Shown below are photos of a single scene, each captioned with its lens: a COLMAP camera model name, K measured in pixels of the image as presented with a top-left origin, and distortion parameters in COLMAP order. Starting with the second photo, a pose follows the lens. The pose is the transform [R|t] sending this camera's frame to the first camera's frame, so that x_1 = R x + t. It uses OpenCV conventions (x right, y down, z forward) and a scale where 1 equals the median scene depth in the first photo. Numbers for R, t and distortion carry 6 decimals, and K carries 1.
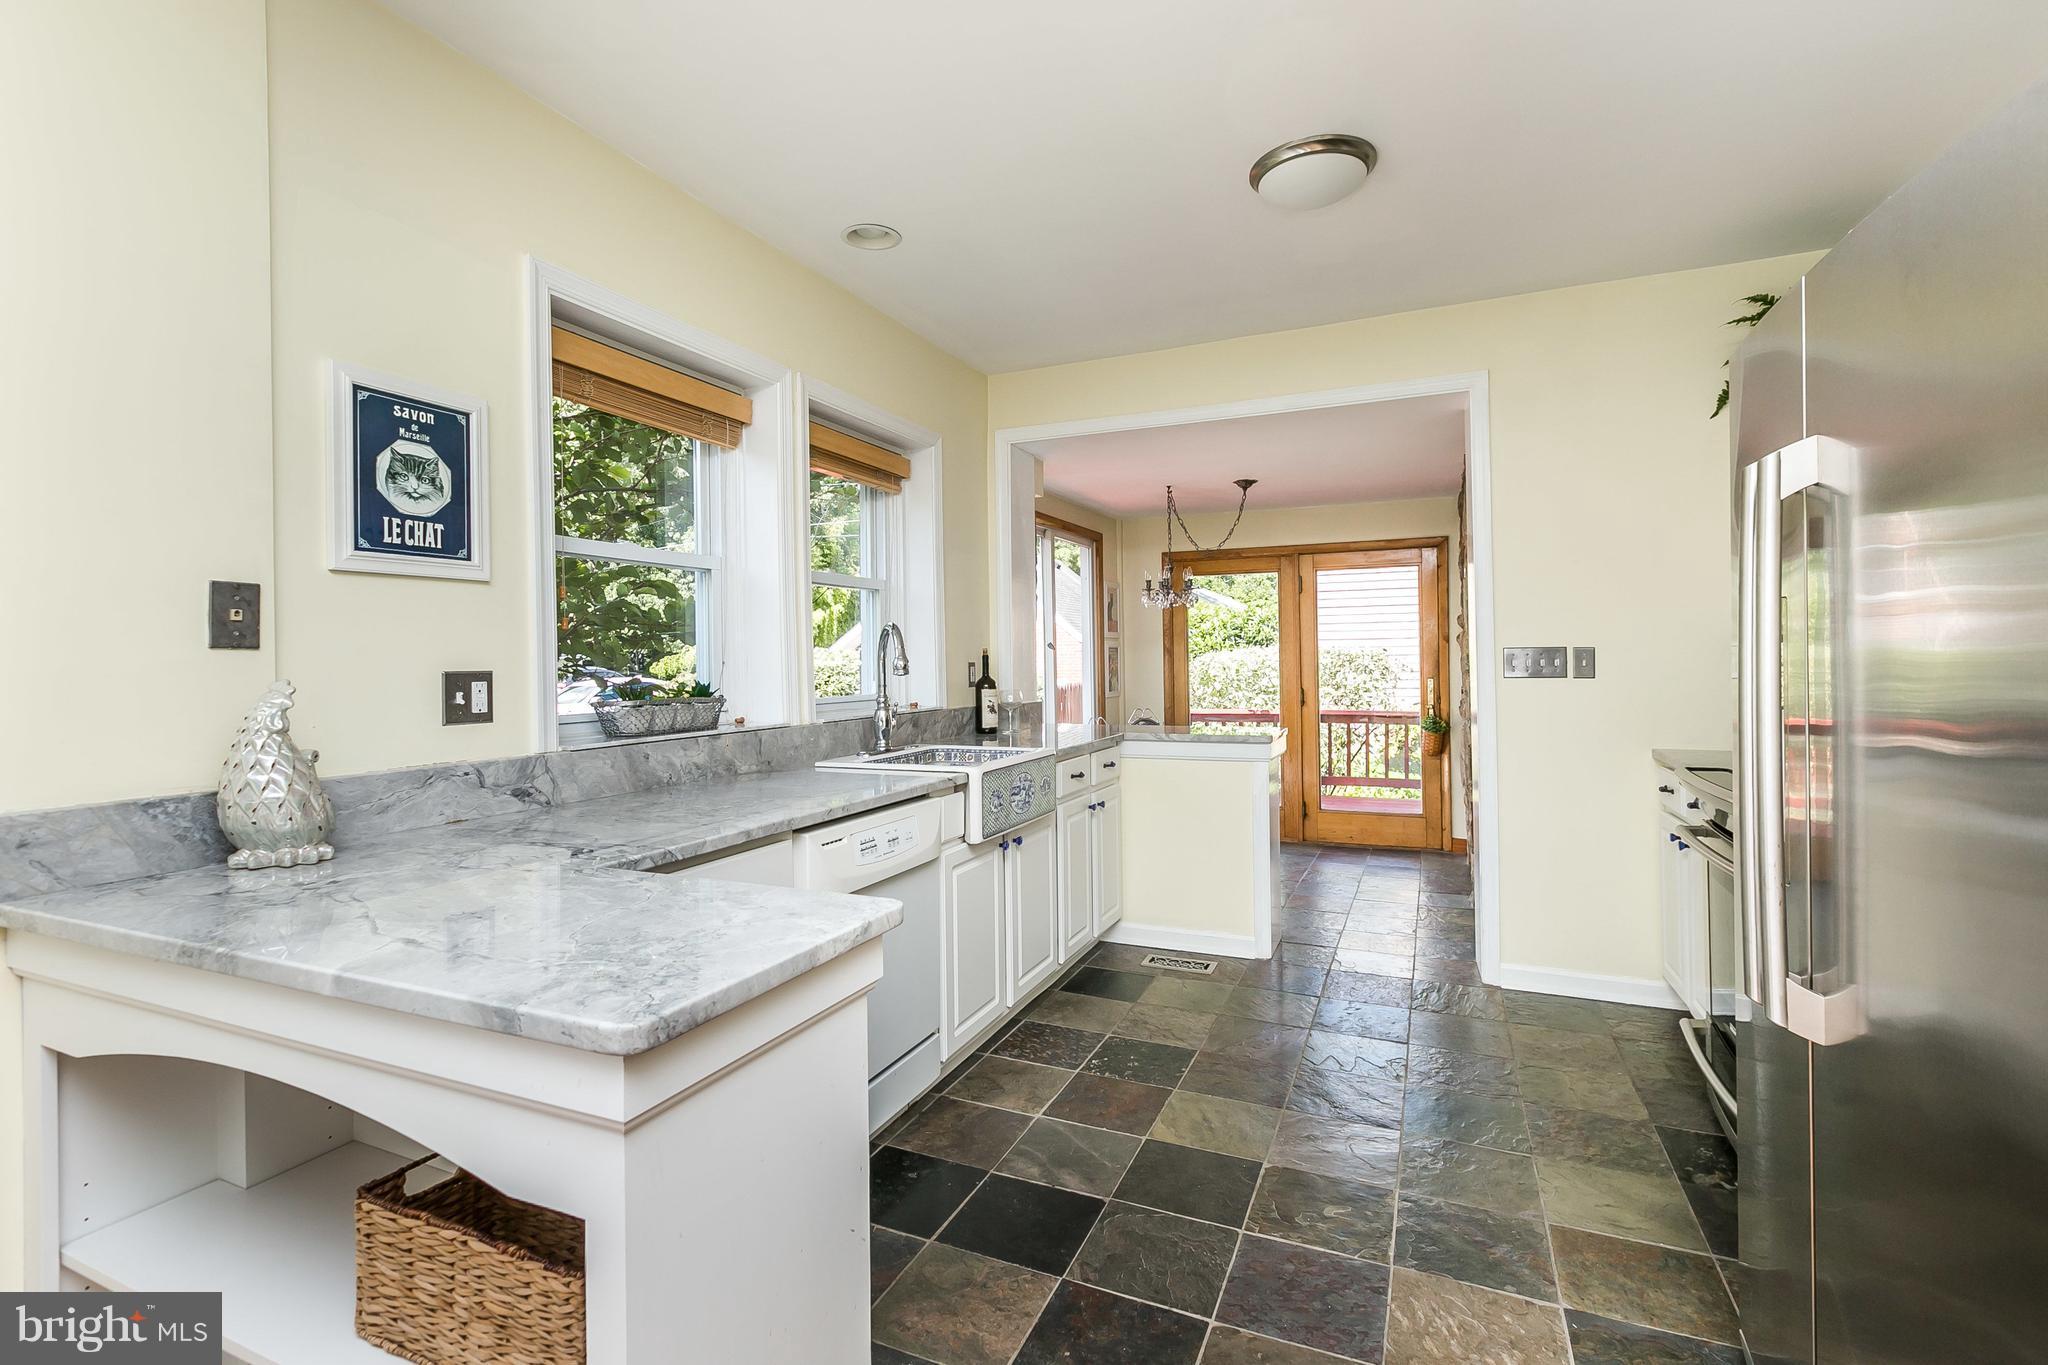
lens RADIAL K [[922.3, 0, 1012.6], [0, 922.3, 664.2], [0, 0, 1]] dist [0.015735, -0.000306]
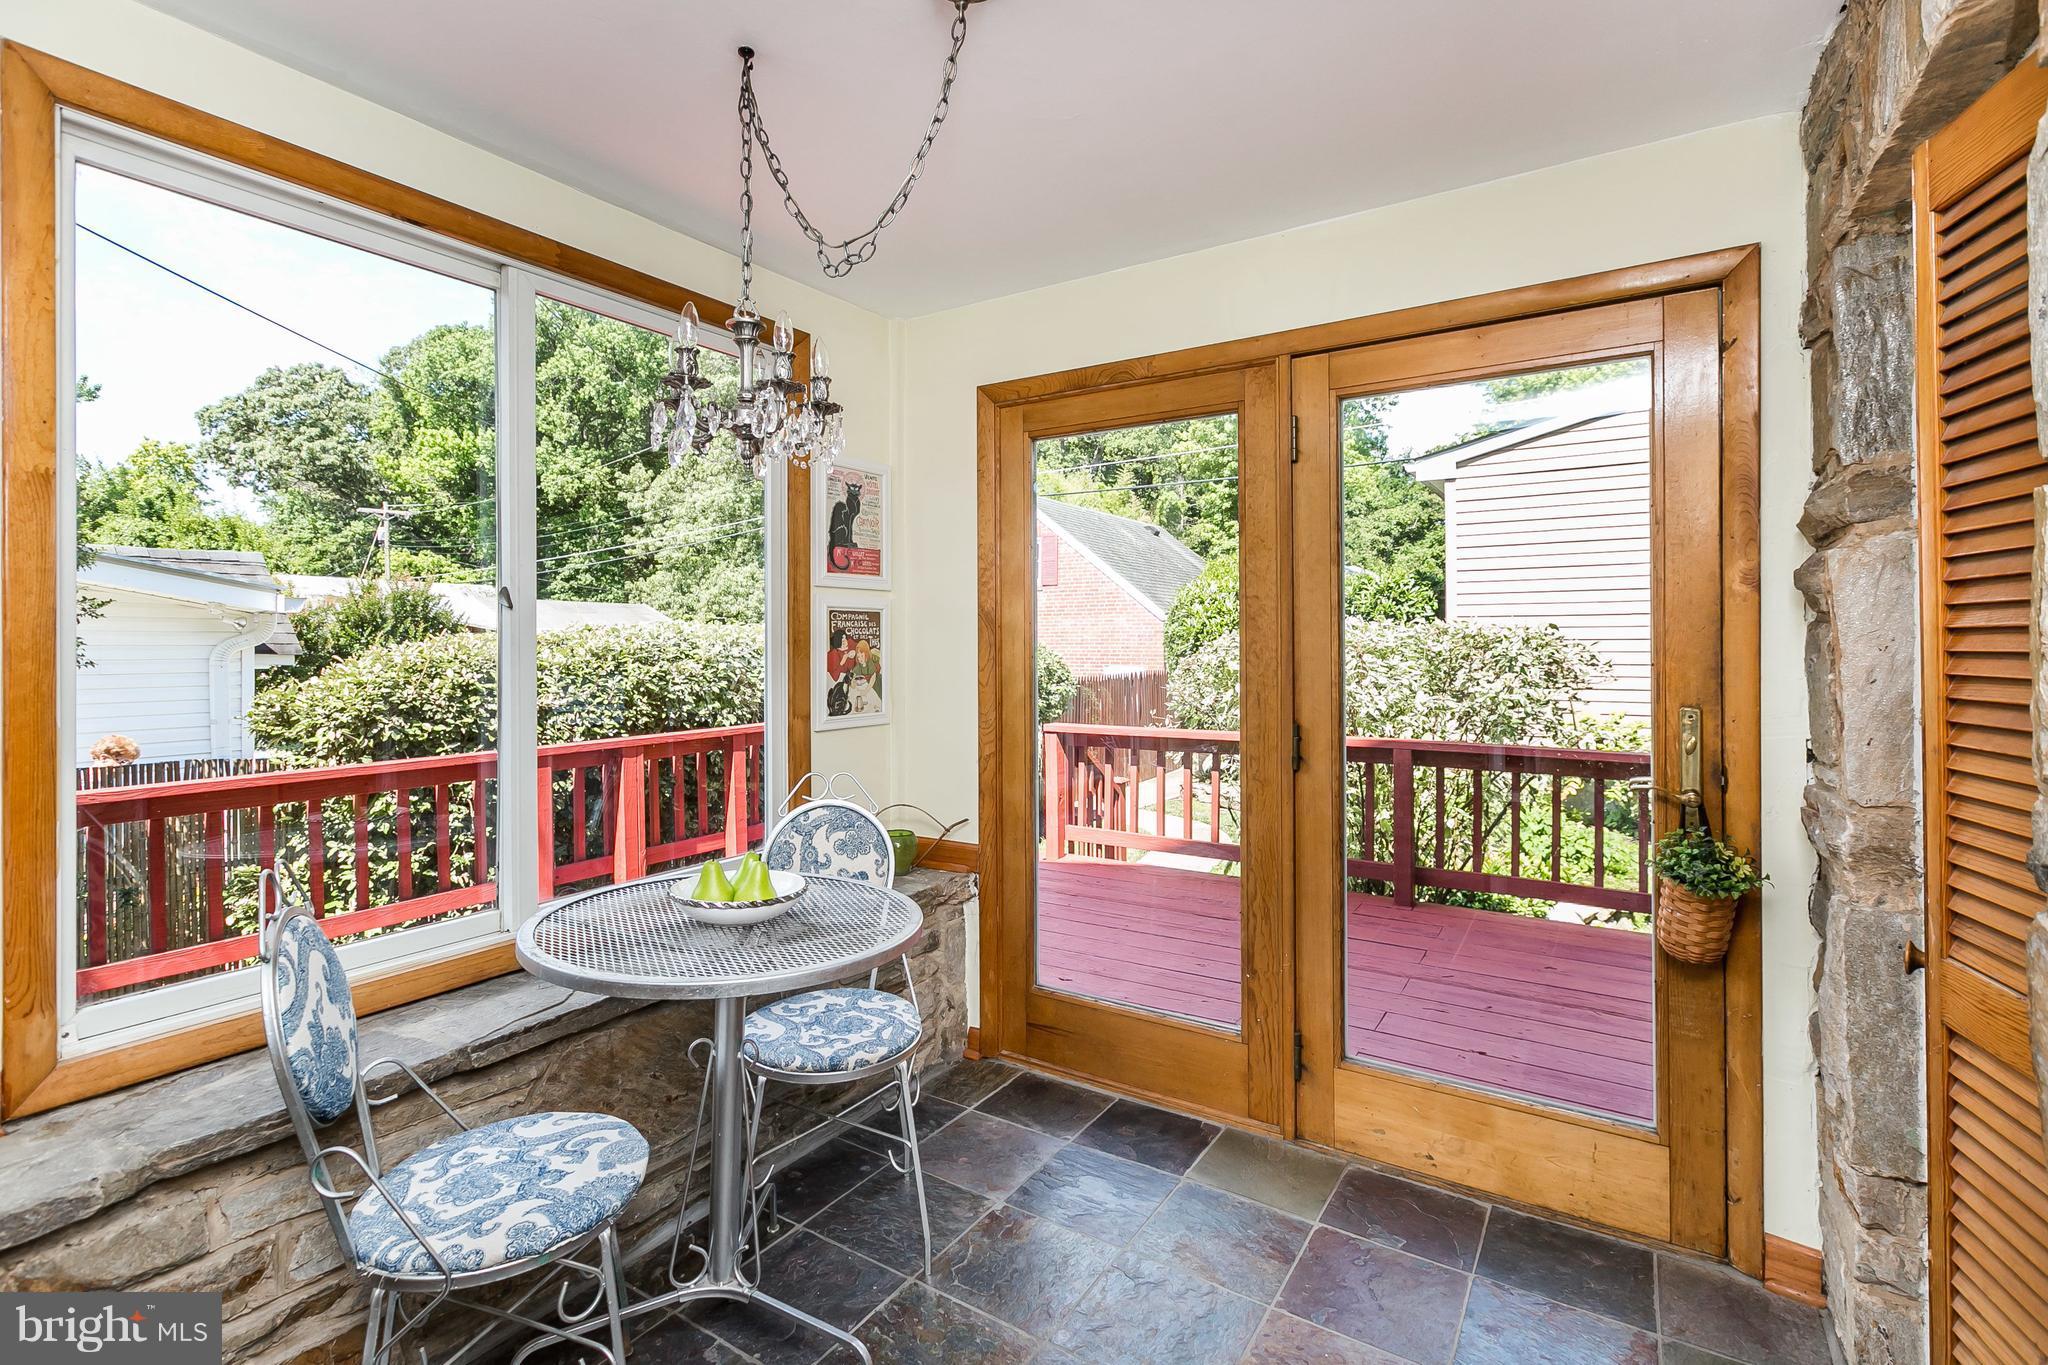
lens RADIAL K [[922.3, 0, 1016.3], [0, 922.3, 642.1], [0, 0, 1]] dist [0.015735, -0.000306]
pose [[0.988062, 0.009537, -0.153763, 0.313425], [-0.010132, 0.999944, -0.003086, -0.004537], [0.153725, 0.004607, 0.988103, 0.745852]]
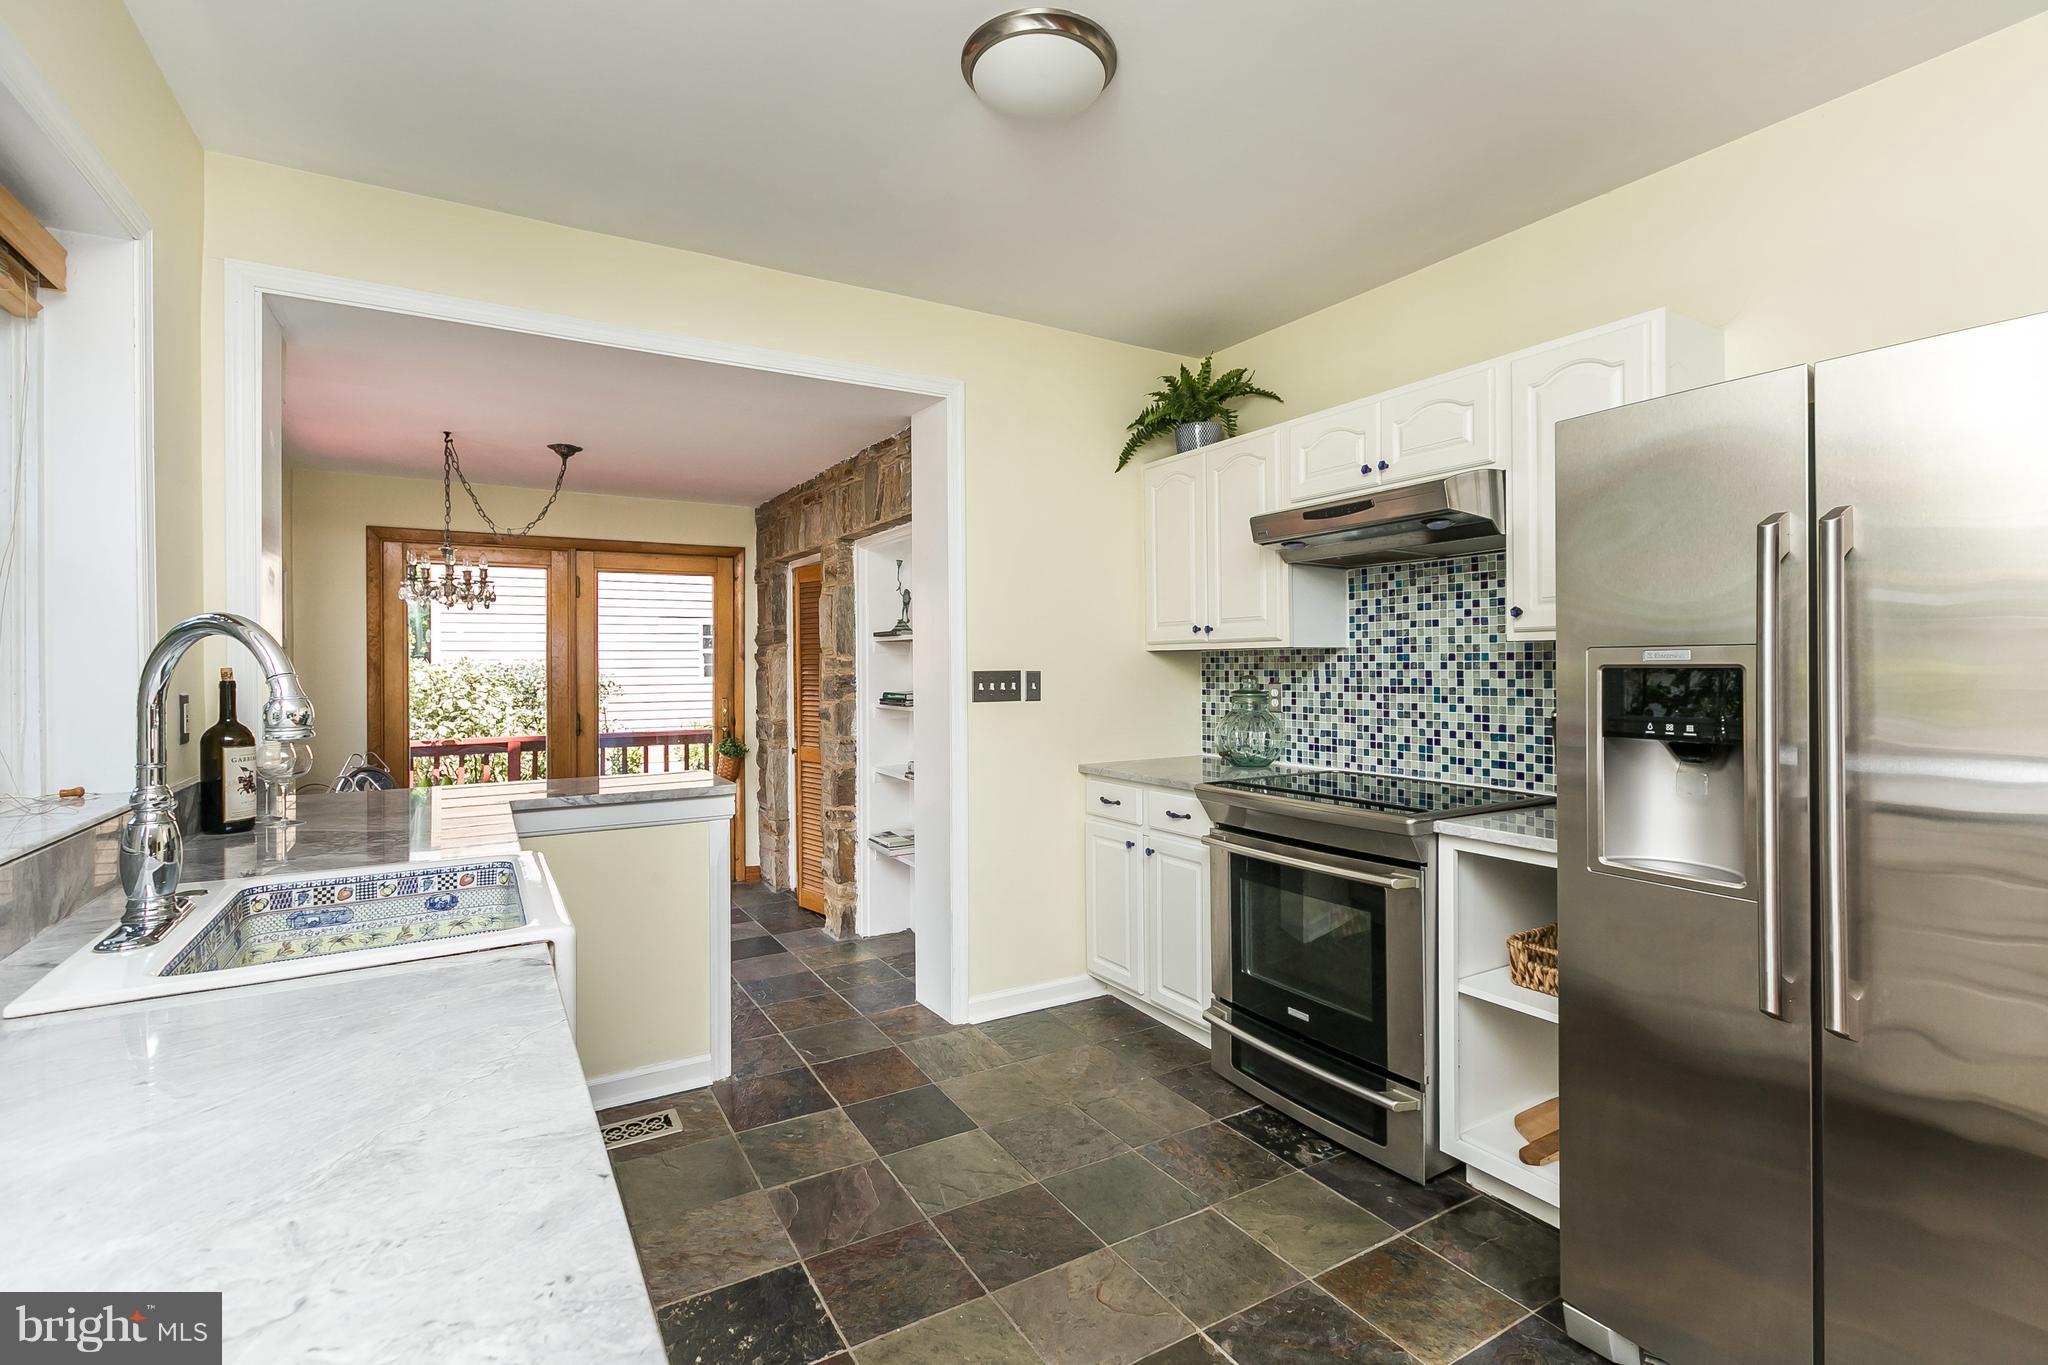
lens RADIAL K [[922.3, 0, 1012.1], [0, 922.3, 657.6], [0, 0, 1]] dist [0.015735, -0.000306]
pose [[0.591191, 0.013003, 0.806427, -0.144900], [0.002961, 0.999828, -0.018292, -0.009125], [-0.806526, 0.013202, 0.591051, 0.250869]]
